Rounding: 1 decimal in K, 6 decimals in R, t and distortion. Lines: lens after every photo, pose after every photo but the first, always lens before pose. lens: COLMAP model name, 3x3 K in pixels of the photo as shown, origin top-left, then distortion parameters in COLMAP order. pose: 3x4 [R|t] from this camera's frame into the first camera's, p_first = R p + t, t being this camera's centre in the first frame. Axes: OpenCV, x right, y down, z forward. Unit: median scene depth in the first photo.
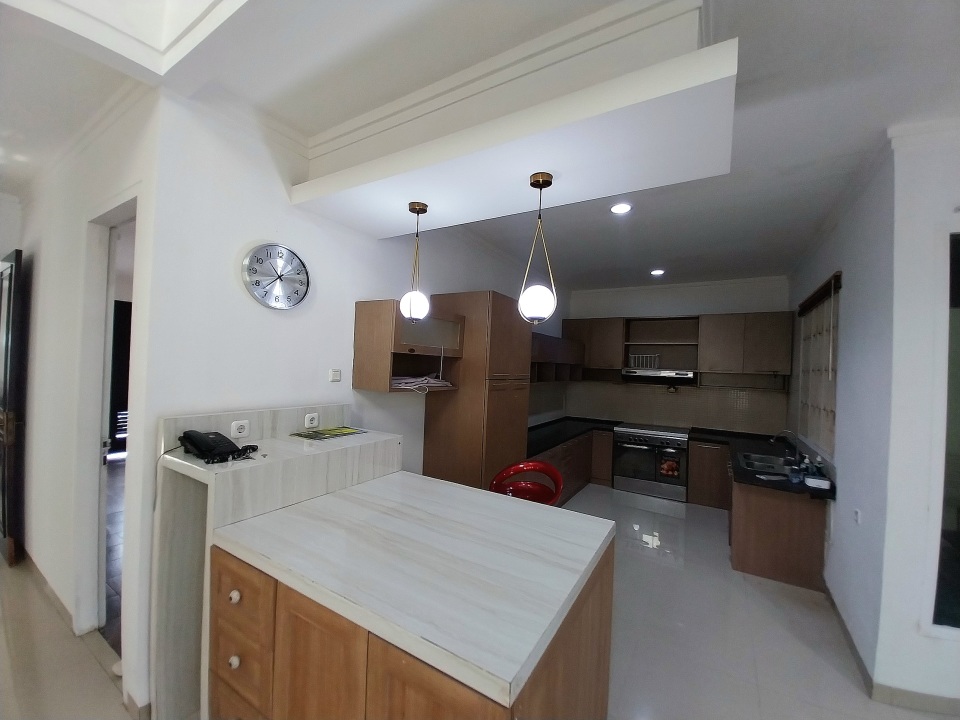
lens RADIAL K [[380.7, 0, 489.6], [0, 380.7, 363.8], [0, 0, 1]] dist [0.000941, -0.000023]
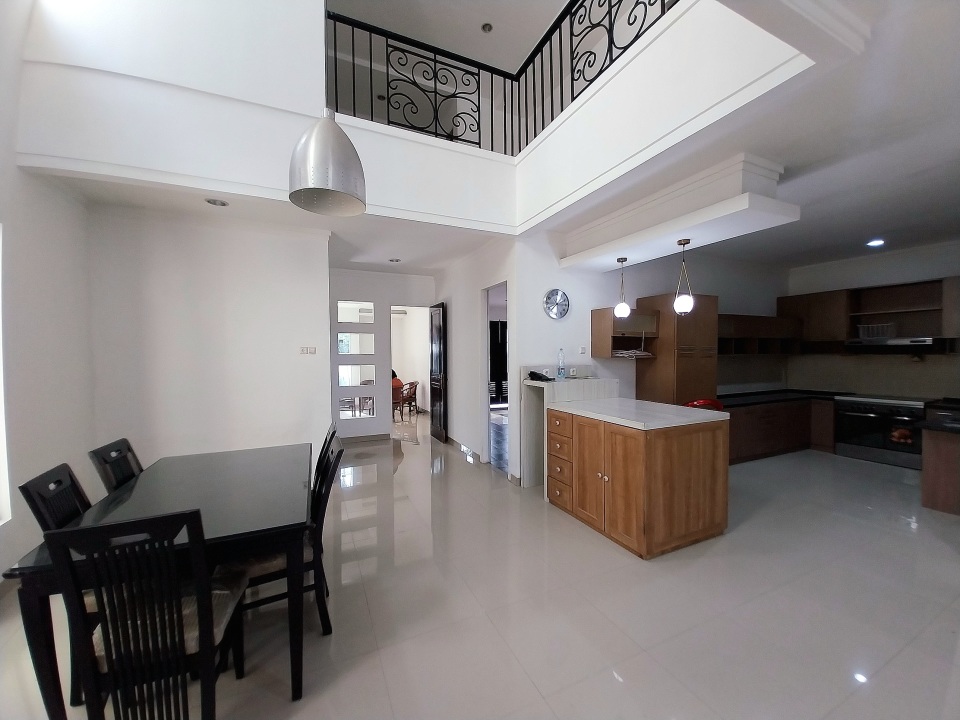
lens RADIAL K [[380.7, 0, 489.6], [0, 380.7, 363.8], [0, 0, 1]] dist [0.000941, -0.000023]
pose [[0.834278, -0.029085, -0.550577, 0.270556], [0.042298, 0.999041, 0.011318, 0.060494], [0.549719, -0.032730, 0.834708, -0.903468]]
